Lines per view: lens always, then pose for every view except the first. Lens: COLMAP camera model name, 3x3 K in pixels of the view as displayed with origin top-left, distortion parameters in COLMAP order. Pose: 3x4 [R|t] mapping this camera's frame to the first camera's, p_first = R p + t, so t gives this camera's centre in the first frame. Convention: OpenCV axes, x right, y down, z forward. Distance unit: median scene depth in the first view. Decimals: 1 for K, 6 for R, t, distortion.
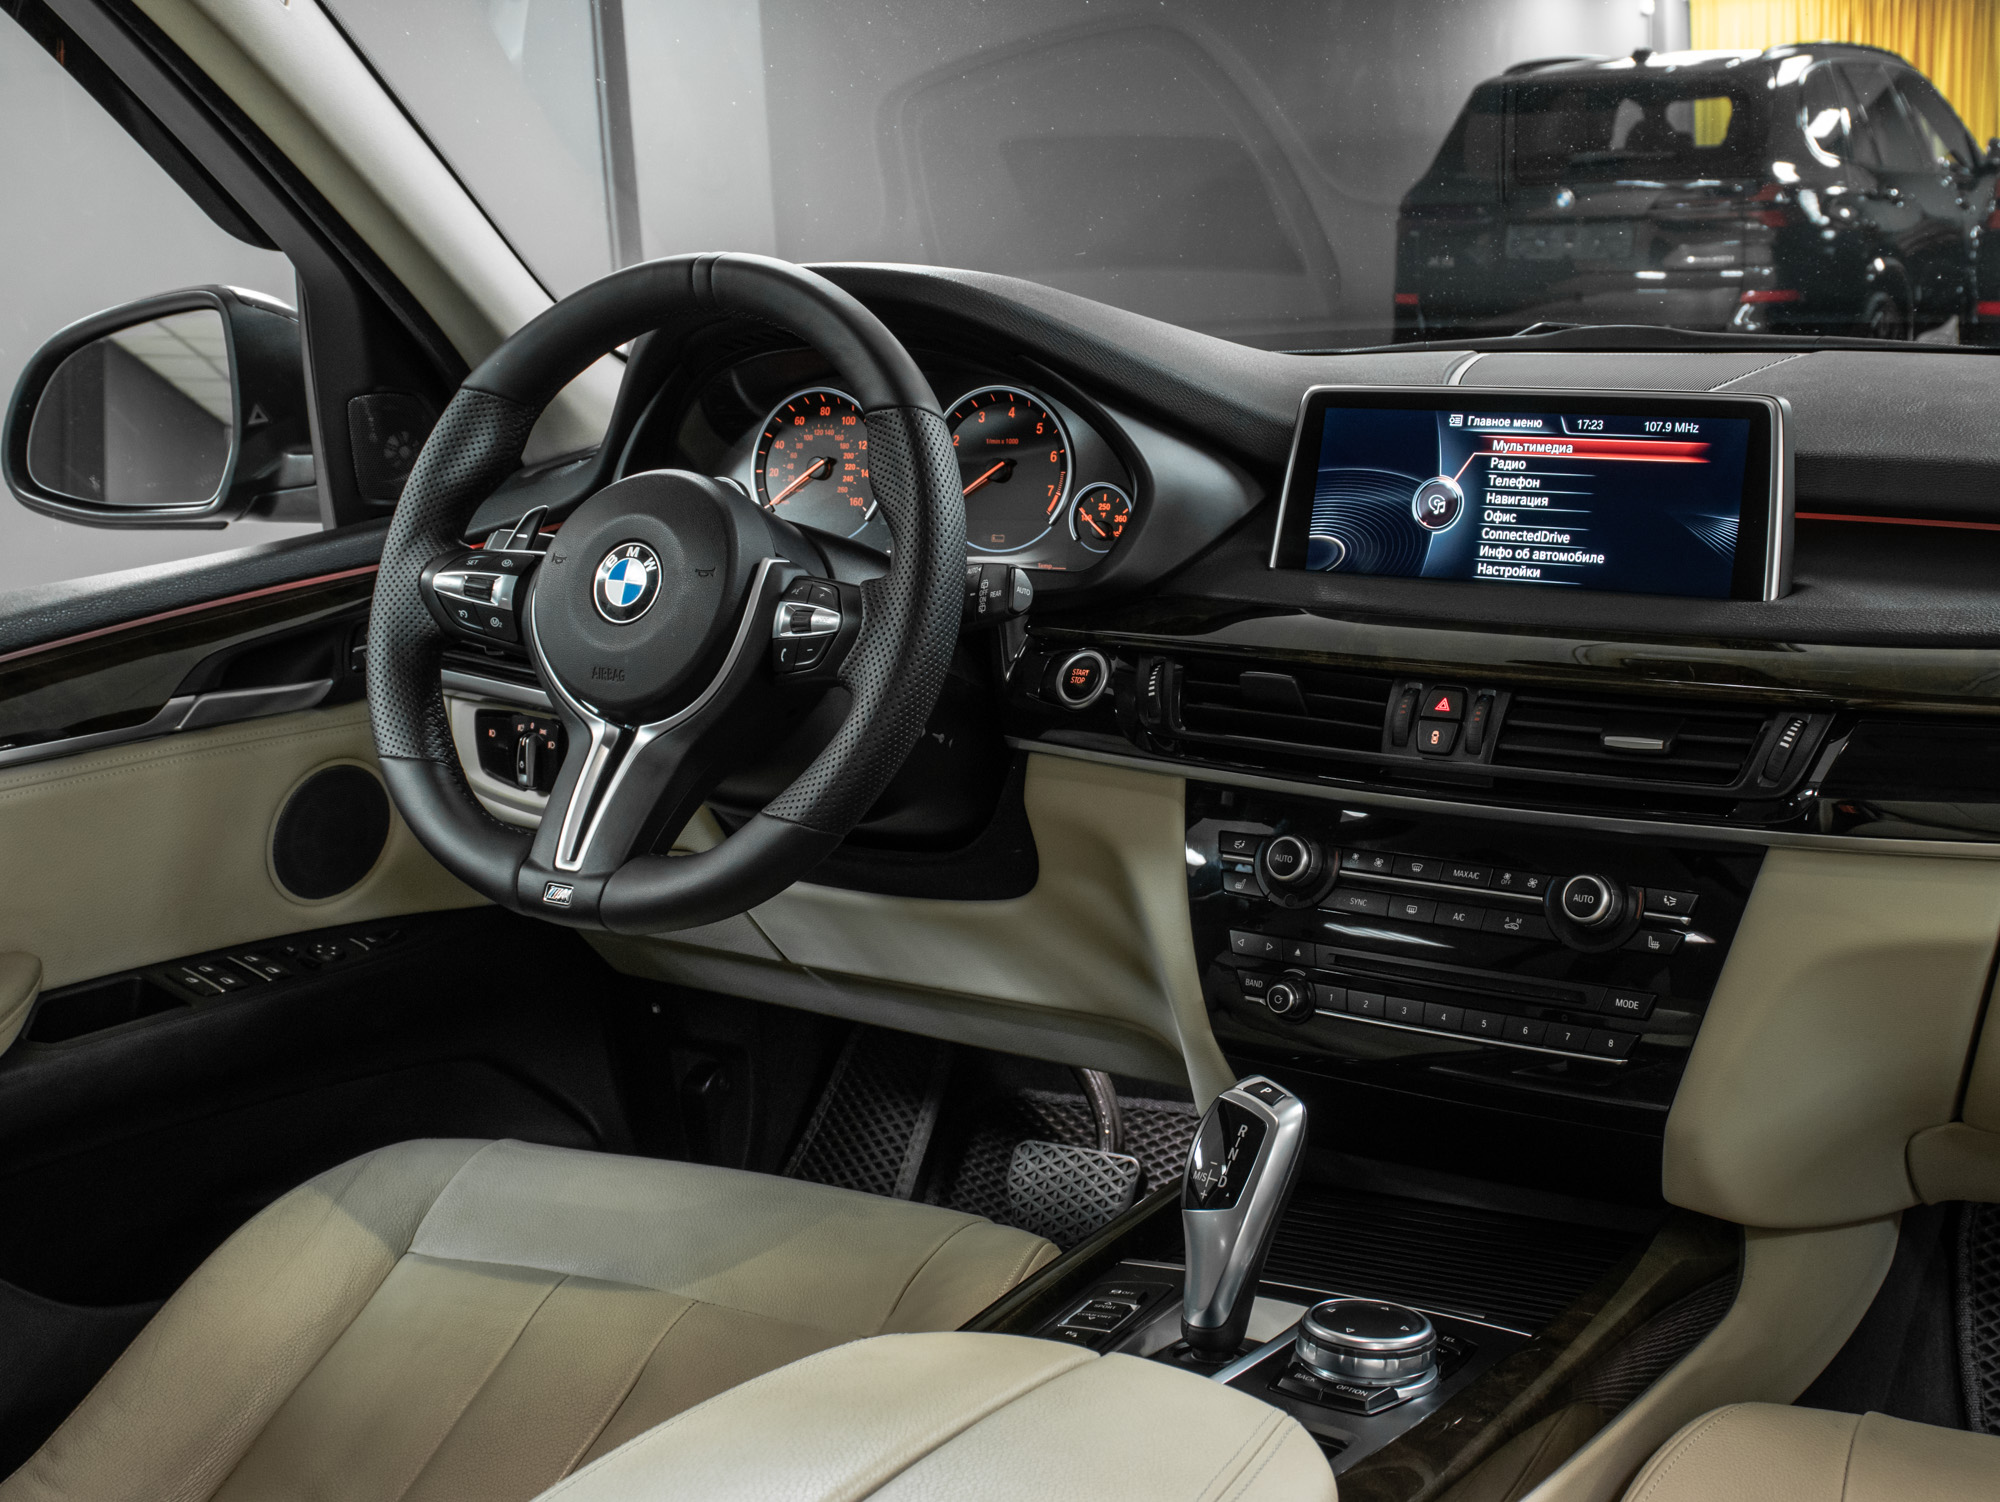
lens RADIAL K [[2407.1, 0, 1060.1], [0, 2407.1, 702.5], [0, 0, 1]] dist [-0.113429, 0.079400]
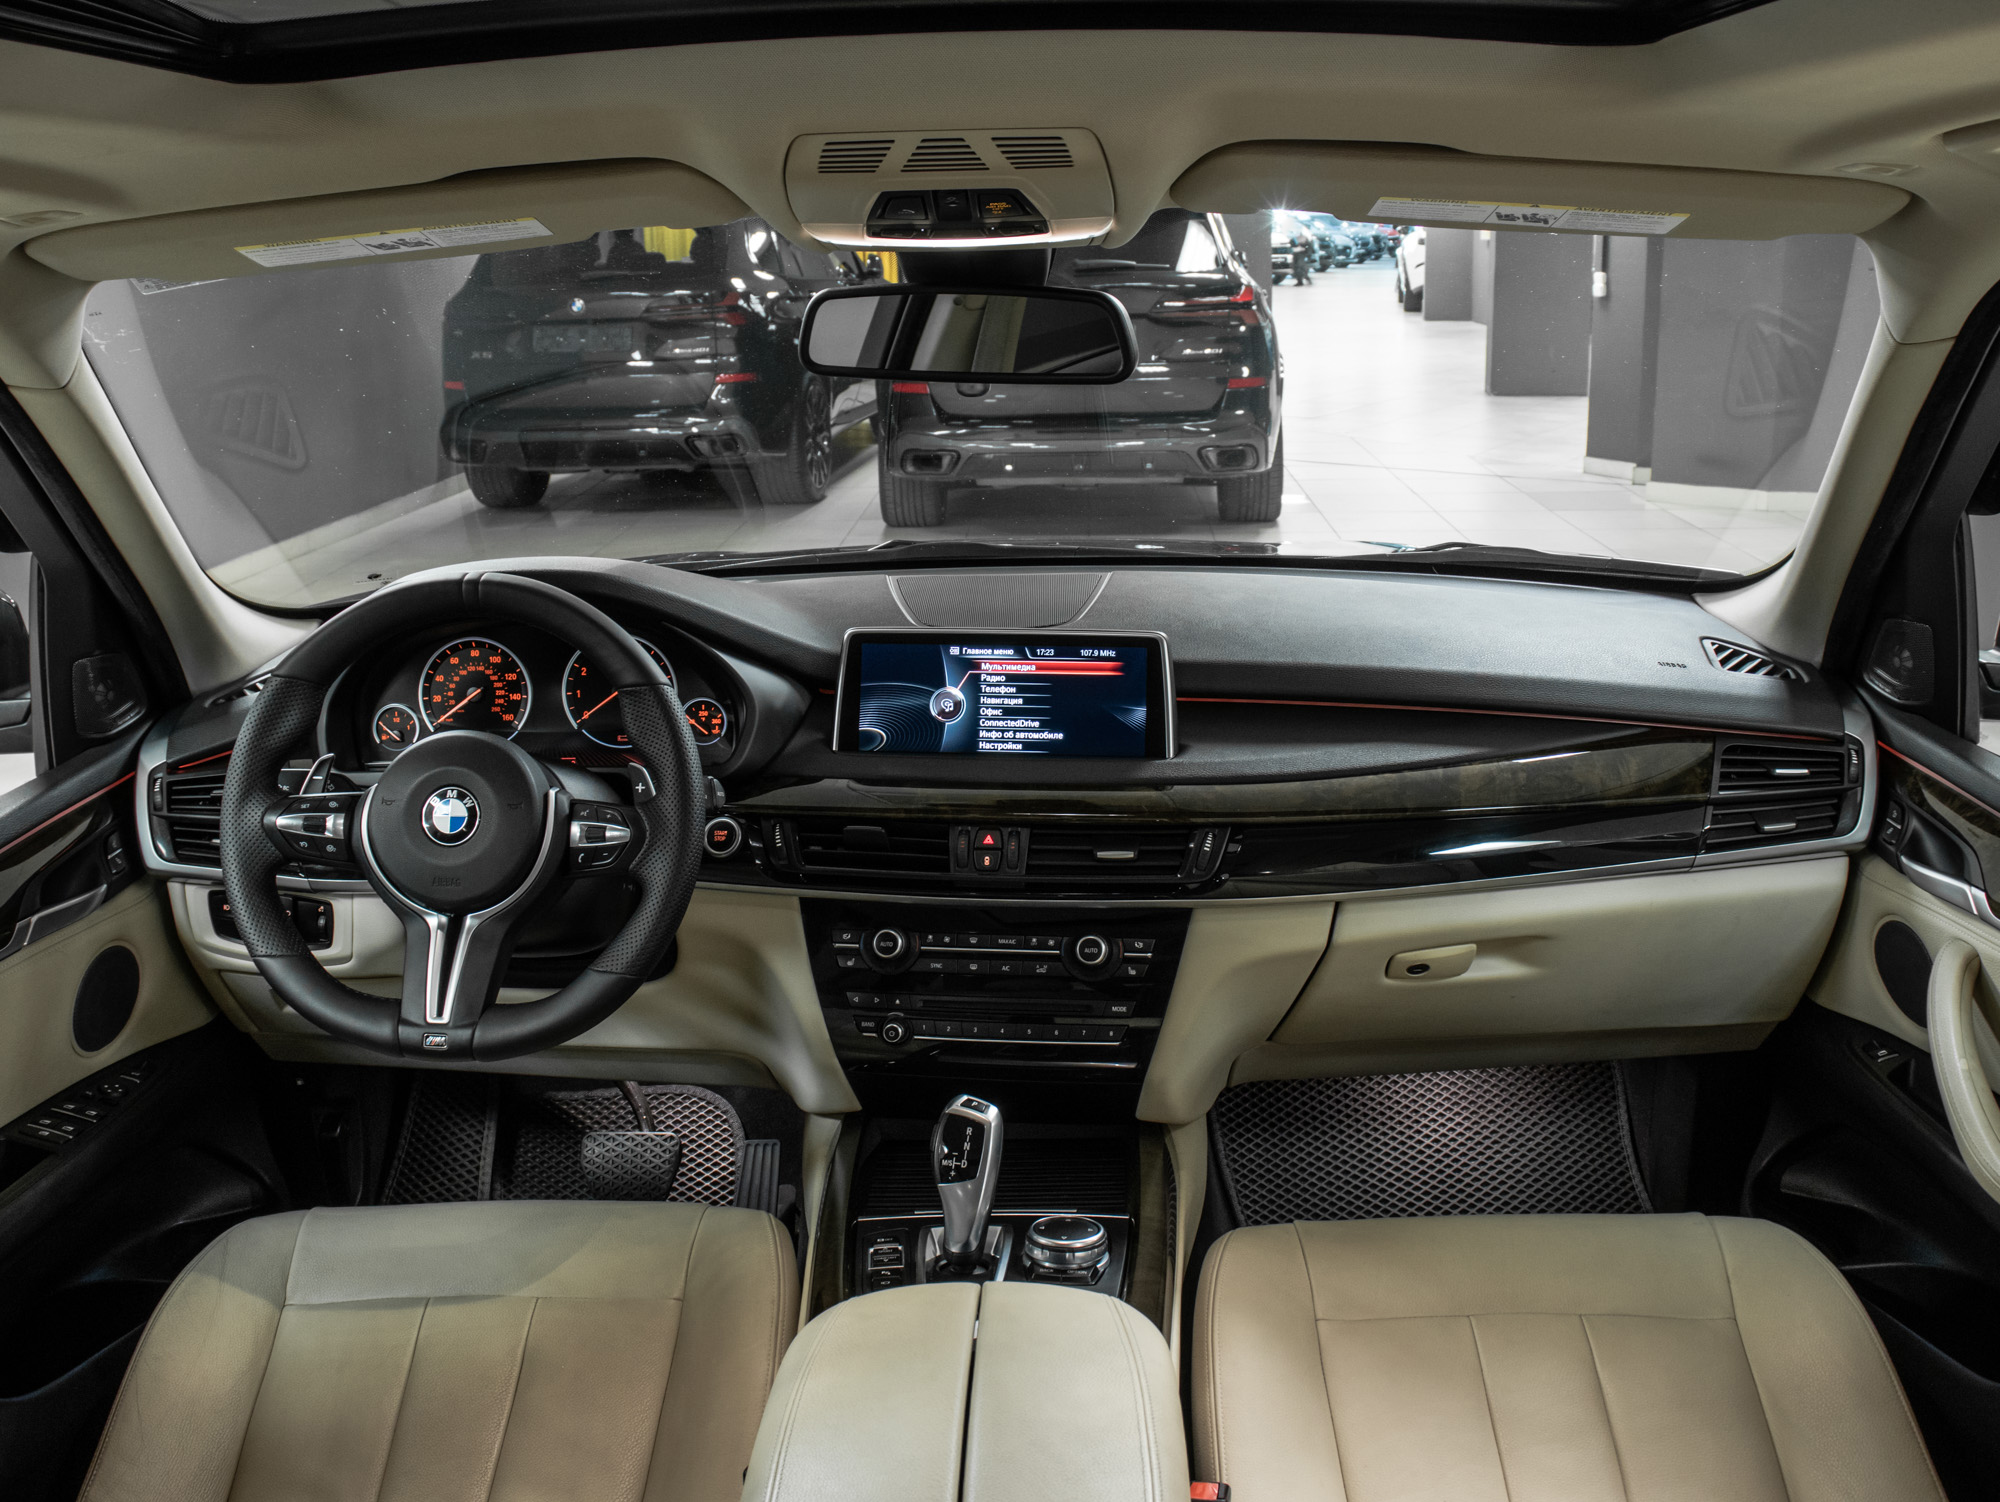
lens RADIAL K [[1897.5, 0, 1000.0], [0, 1897.5, 751.0], [0, 0, 1]] dist [-0.157180, 0.081967]
pose [[0.896703, -0.096573, 0.431968, -0.354772], [0.077251, 0.995076, 0.062102, -0.128654], [-0.435839, -0.022317, 0.899748, -0.133043]]
